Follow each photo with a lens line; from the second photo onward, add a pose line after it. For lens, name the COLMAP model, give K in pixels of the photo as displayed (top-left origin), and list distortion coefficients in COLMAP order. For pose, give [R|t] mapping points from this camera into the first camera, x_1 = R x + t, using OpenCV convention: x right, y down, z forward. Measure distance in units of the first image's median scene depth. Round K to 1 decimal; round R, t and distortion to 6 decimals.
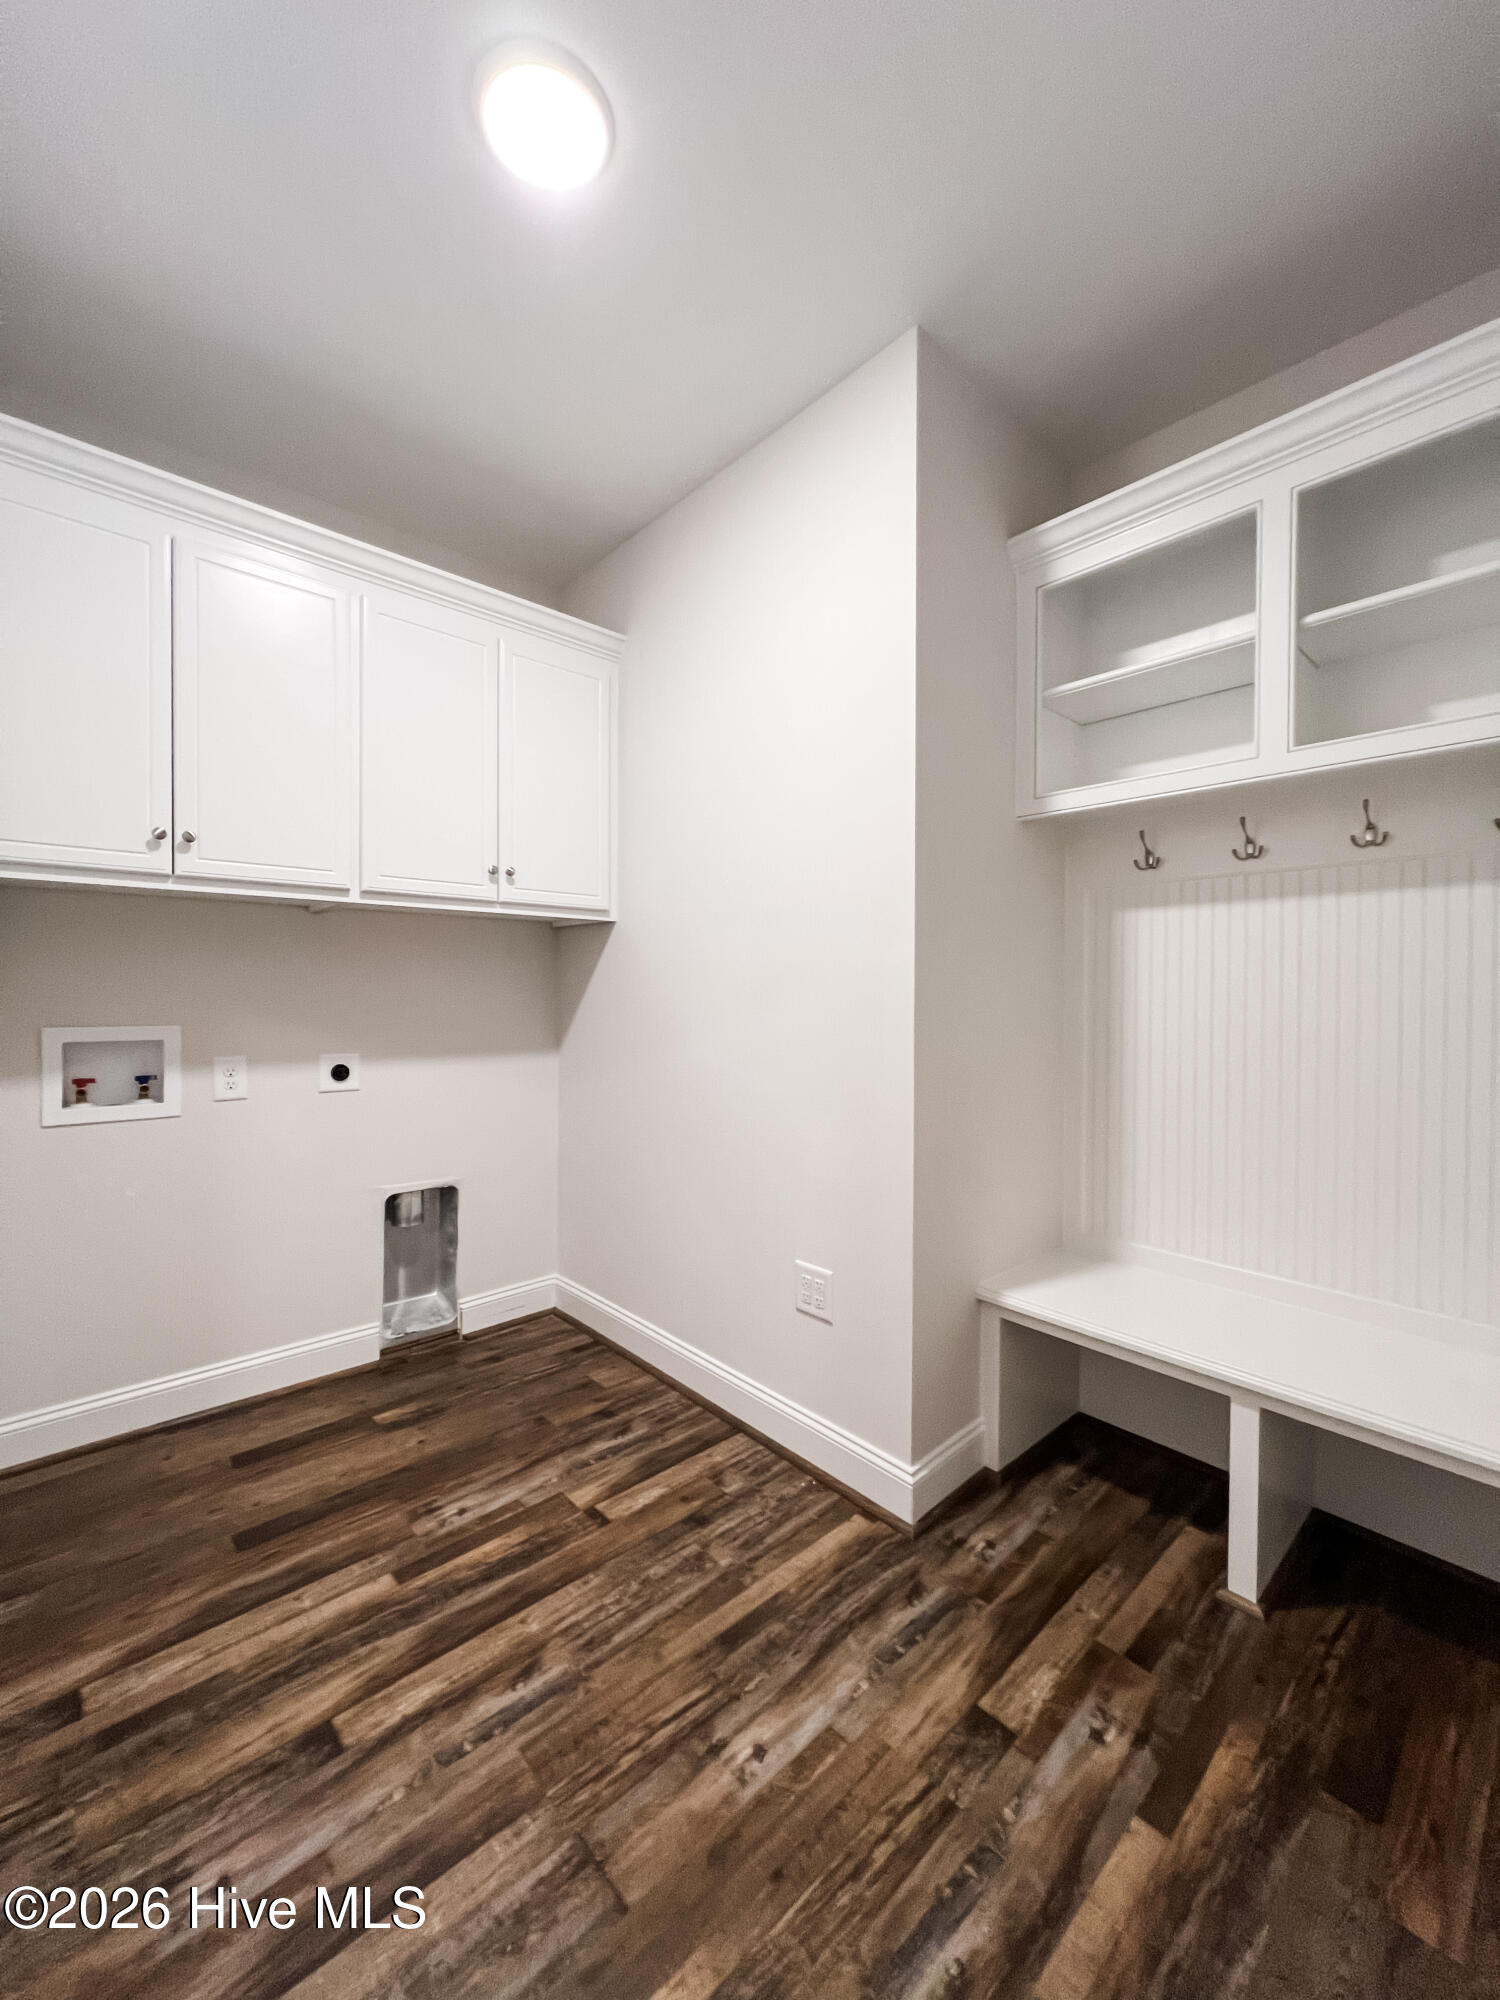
lens RADIAL K [[795.3, 0, 747.7], [0, 795.3, 989.1], [0, 0, 1]] dist [0.000052, 0.000024]
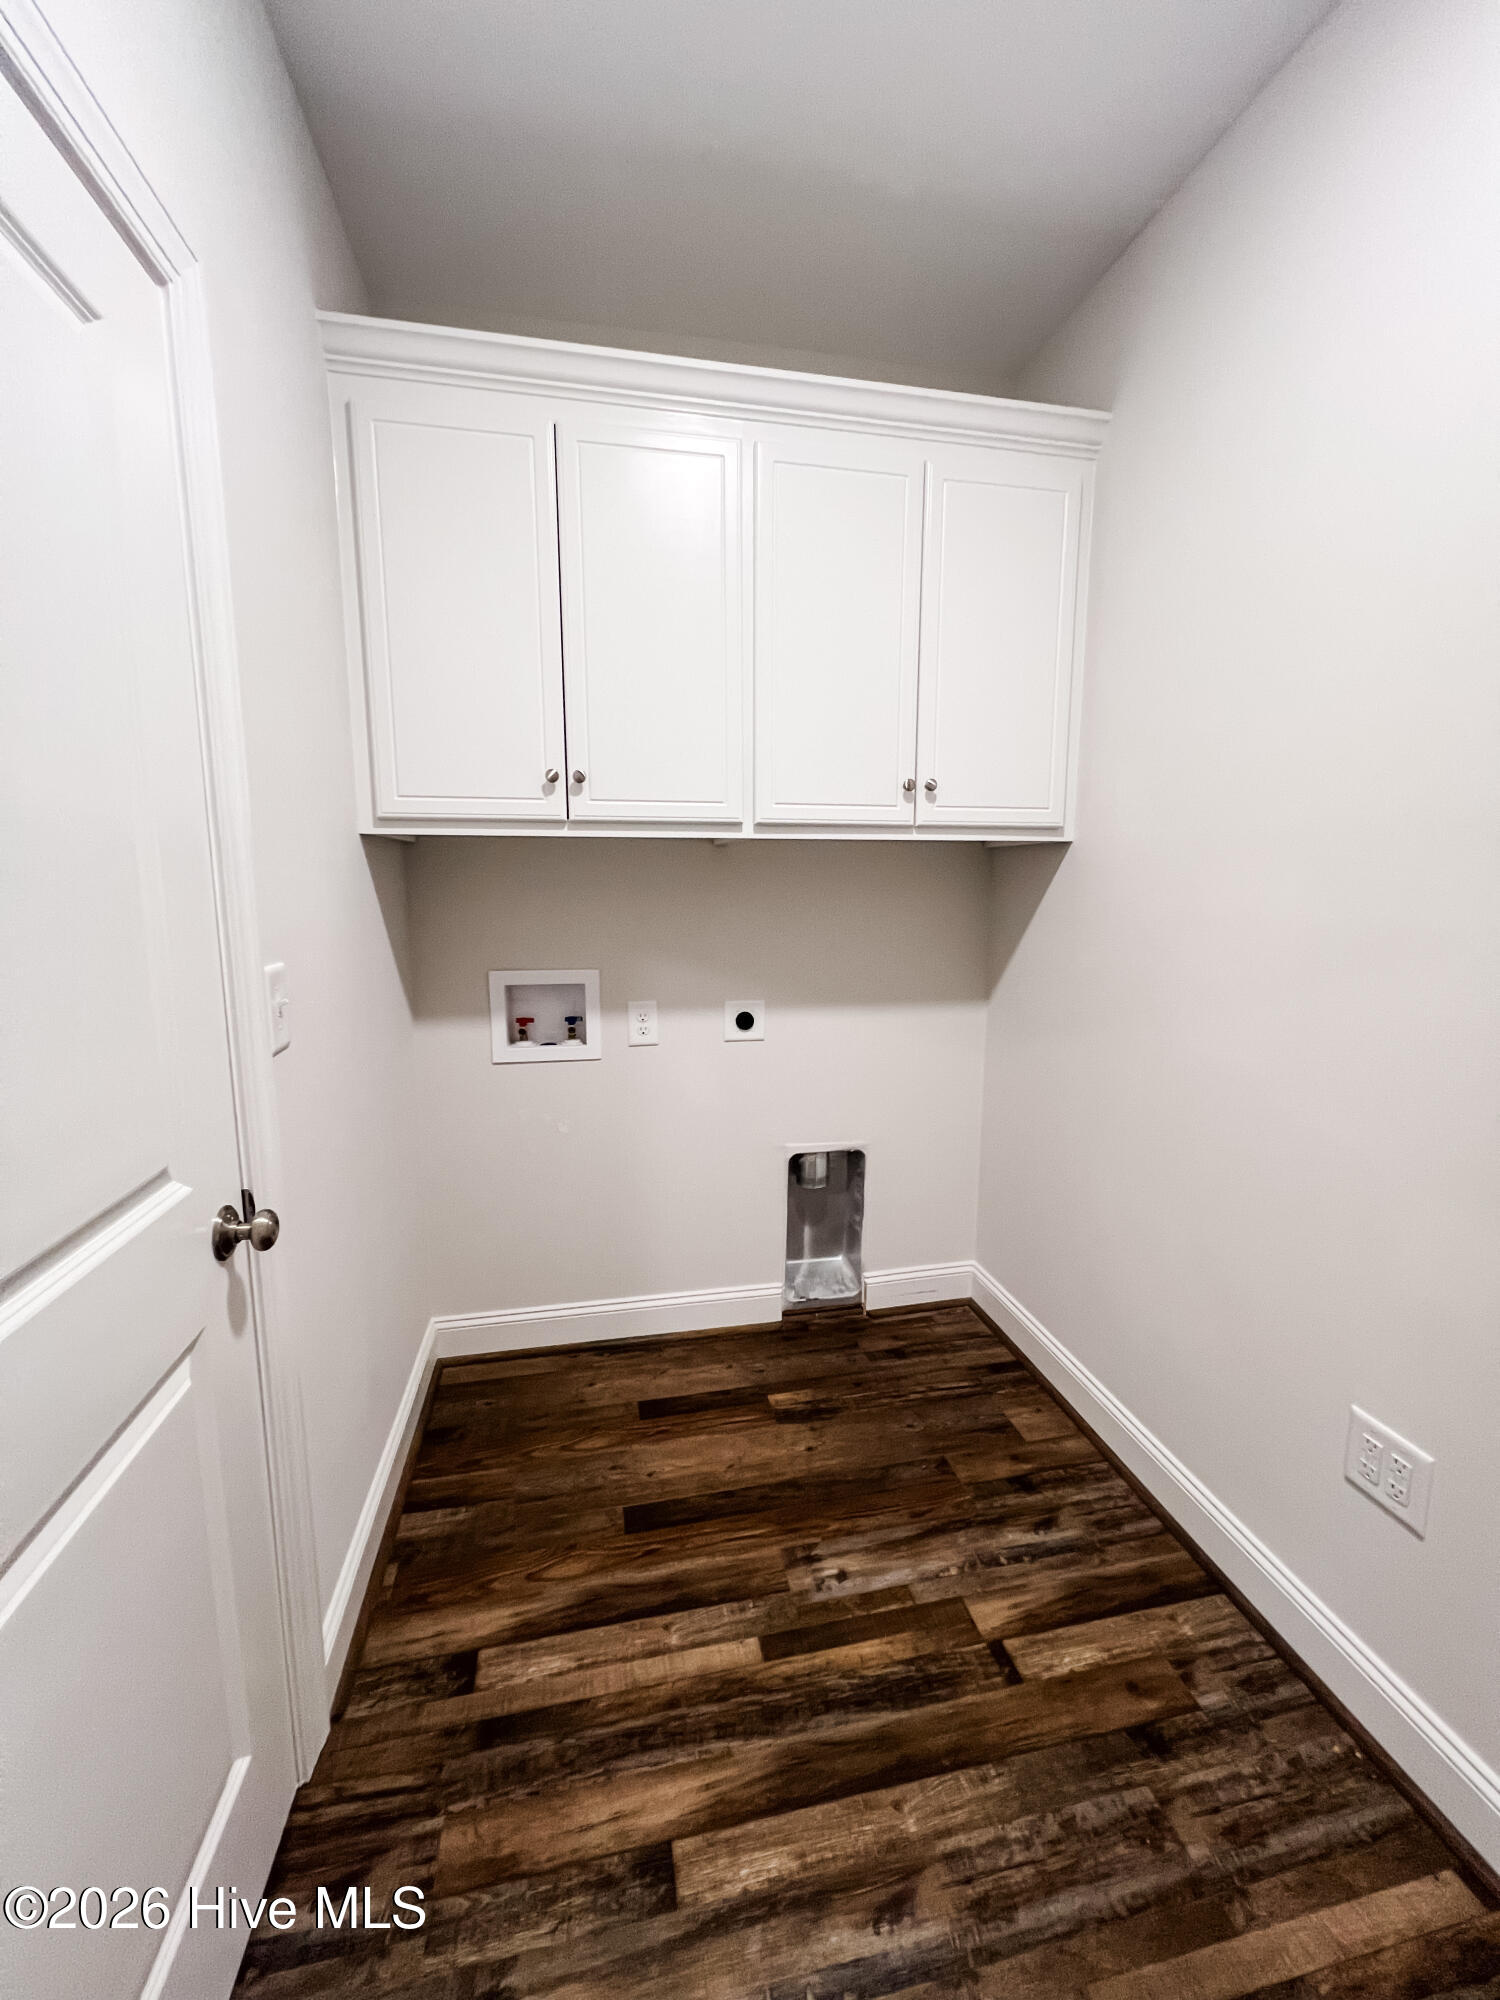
lens RADIAL K [[795.3, 0, 747.1], [0, 795.3, 999.8], [0, 0, 1]] dist [0.000052, 0.000024]
pose [[0.858353, 0.072623, -0.507893, -0.054975], [0.003519, 0.989075, 0.147373, -0.068931], [0.513047, -0.128286, 0.848720, 0.279499]]
